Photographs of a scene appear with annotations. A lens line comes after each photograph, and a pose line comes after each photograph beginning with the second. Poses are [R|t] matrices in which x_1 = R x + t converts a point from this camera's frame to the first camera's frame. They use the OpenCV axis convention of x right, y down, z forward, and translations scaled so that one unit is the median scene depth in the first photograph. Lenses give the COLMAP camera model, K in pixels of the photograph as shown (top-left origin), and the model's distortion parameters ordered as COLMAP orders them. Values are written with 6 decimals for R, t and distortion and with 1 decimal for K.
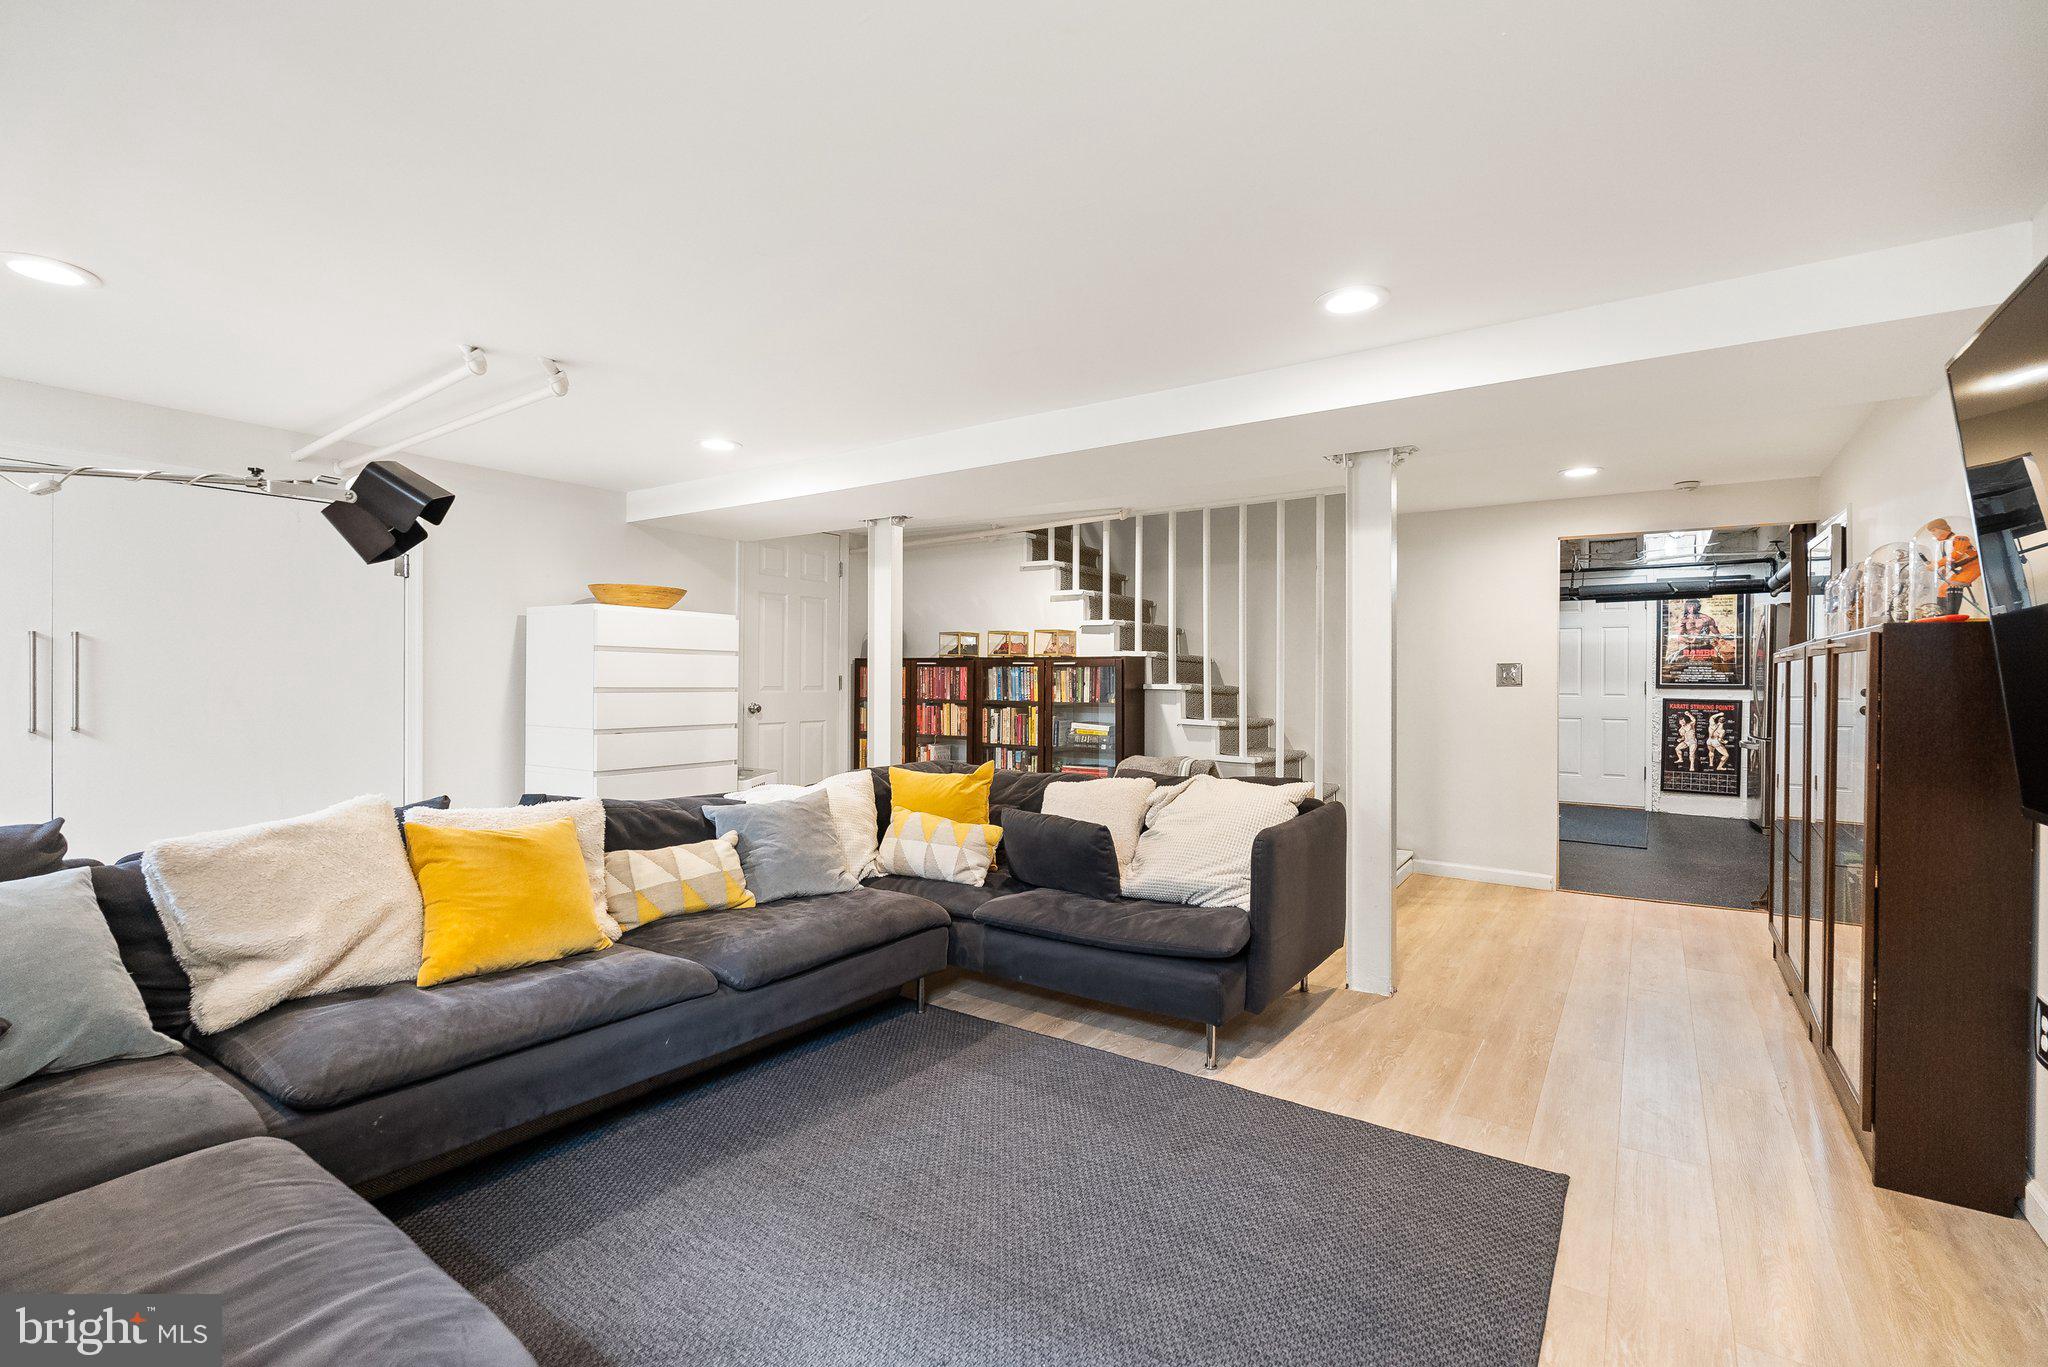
lens RADIAL K [[907.2, 0, 1024.5], [0, 907.2, 687.8], [0, 0, 1]] dist [-0.000523, -0.000038]
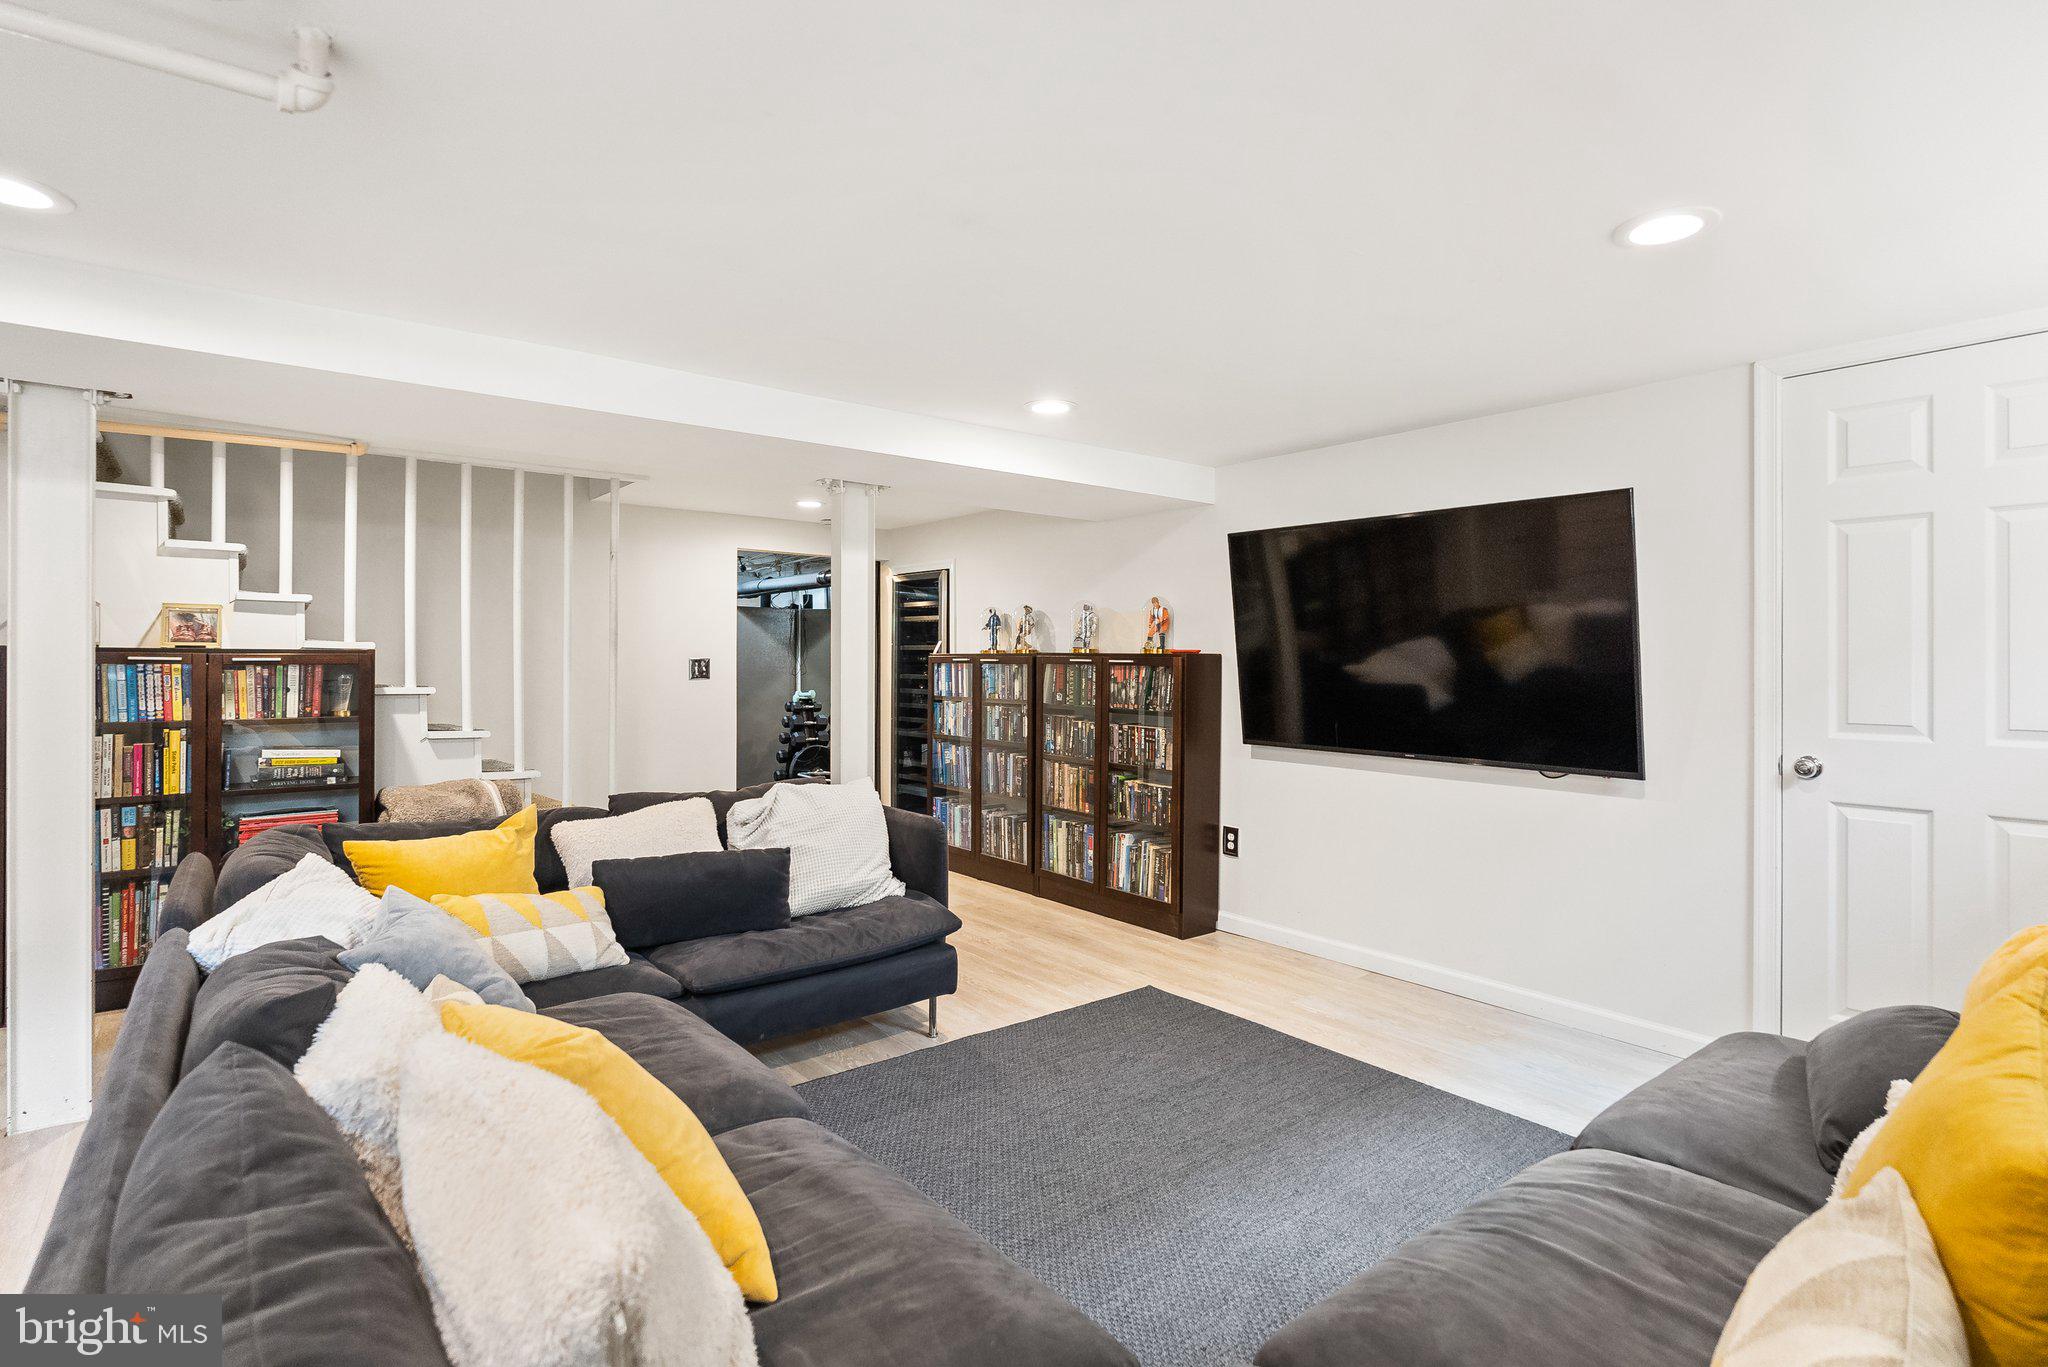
lens RADIAL K [[992.9, 0, 1027.5], [0, 992.9, 665.7], [0, 0, 1]] dist [-0.001341, 0.000114]
pose [[0.299139, -0.009285, 0.954164, -0.469602], [0.006601, 0.999949, 0.007661, -0.024447], [-0.954187, 0.004007, 0.299185, 0.262407]]
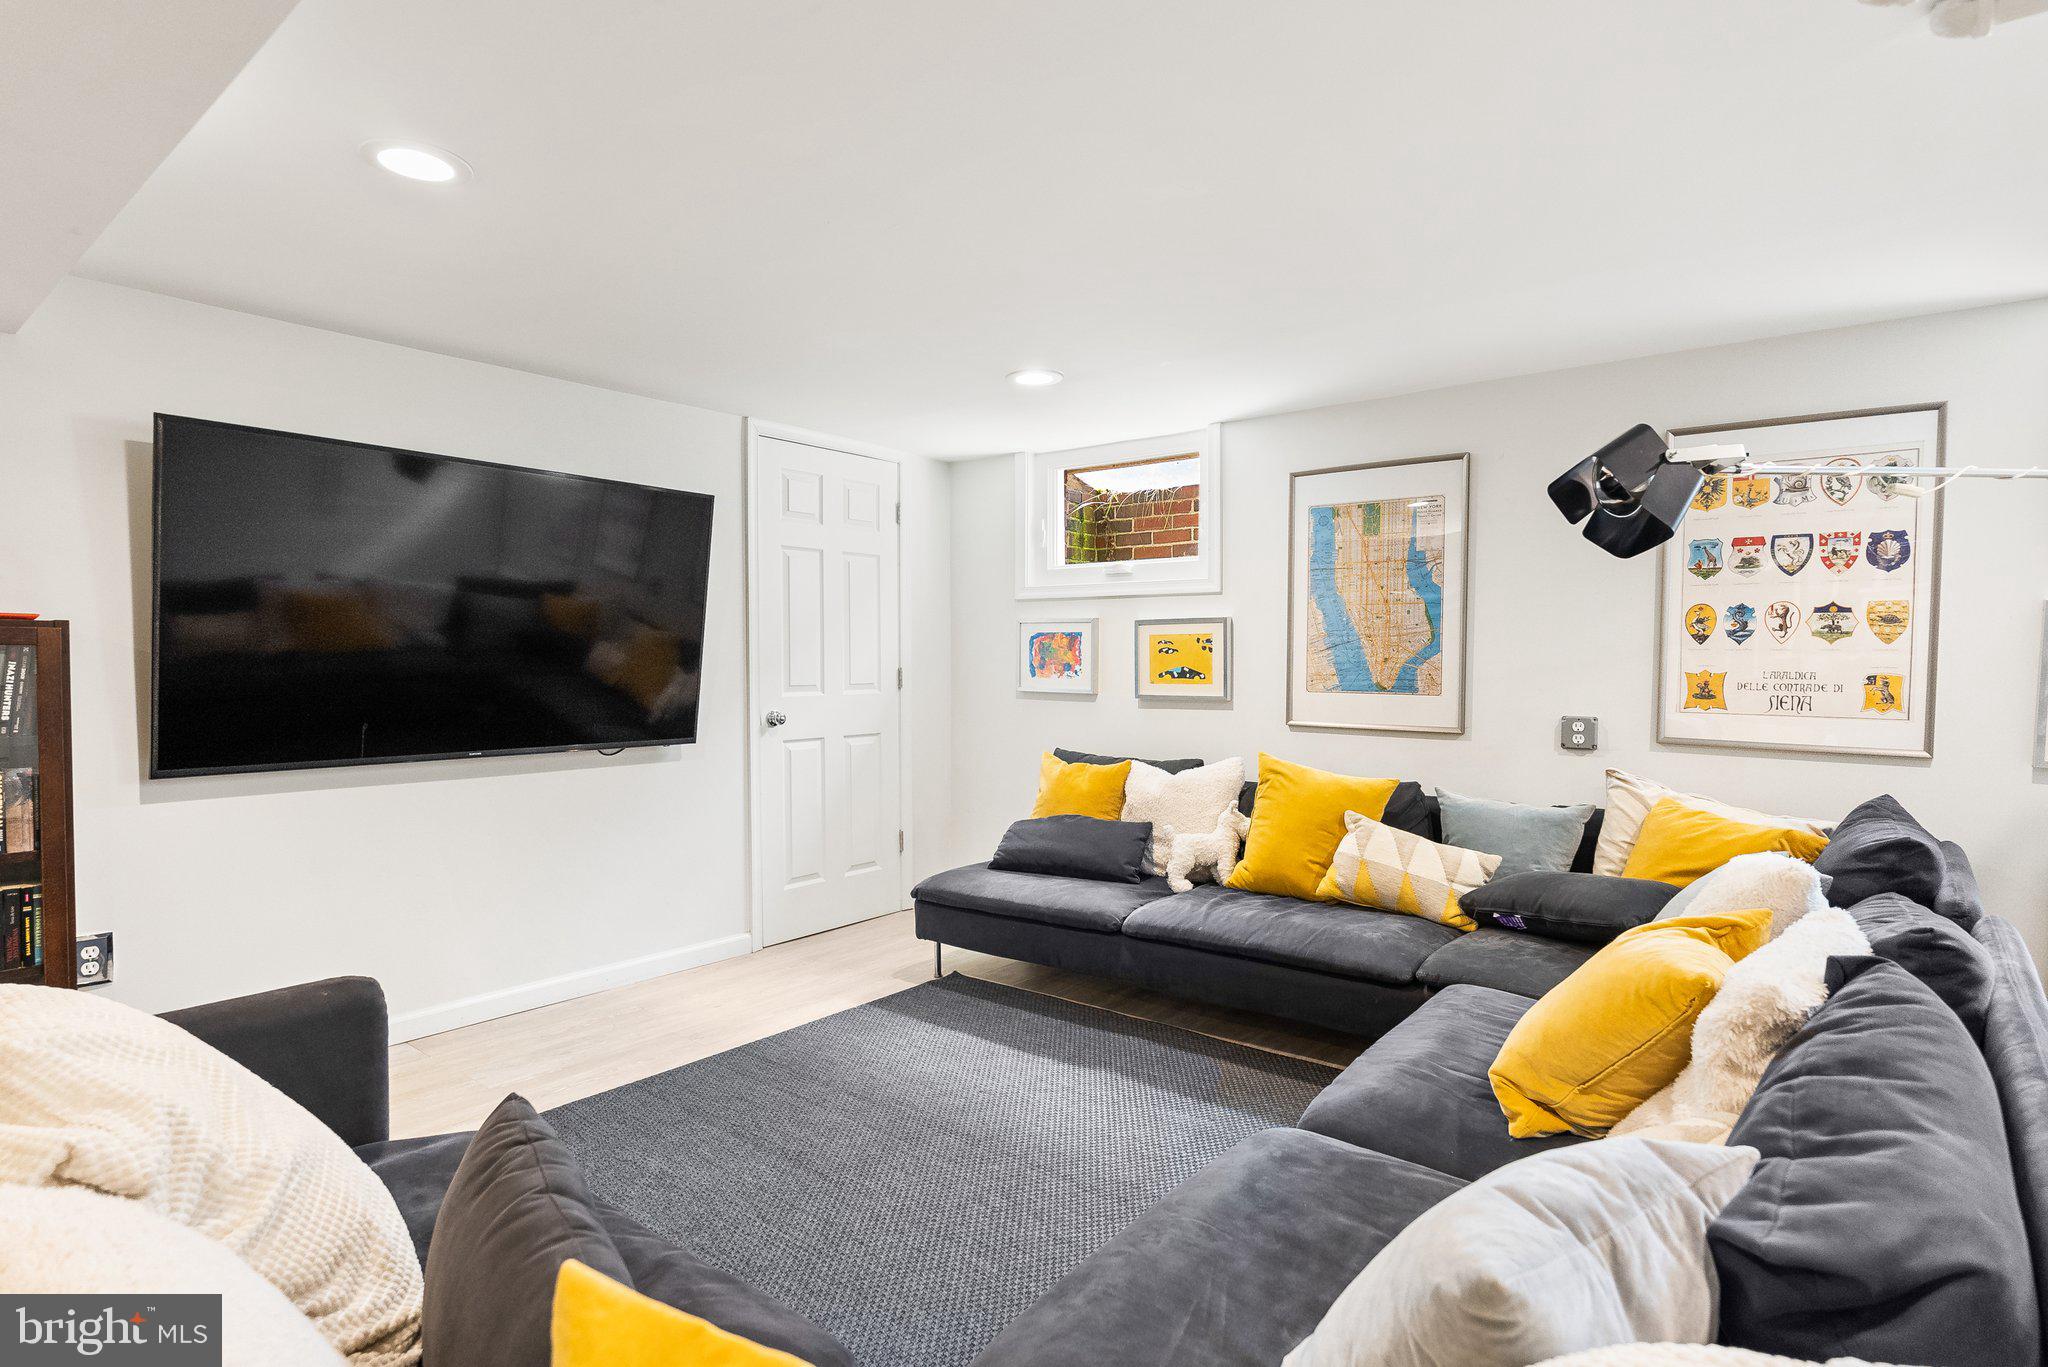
lens RADIAL K [[1107.3, 0, 1025.1], [0, 1107.3, 685.6], [0, 0, 1]] dist [0.001327, 0.000288]
pose [[-0.997483, -0.022329, 0.067304, -0.084764], [-0.019225, 0.998737, 0.046412, -0.030923], [-0.068255, 0.045001, -0.996652, 0.843515]]
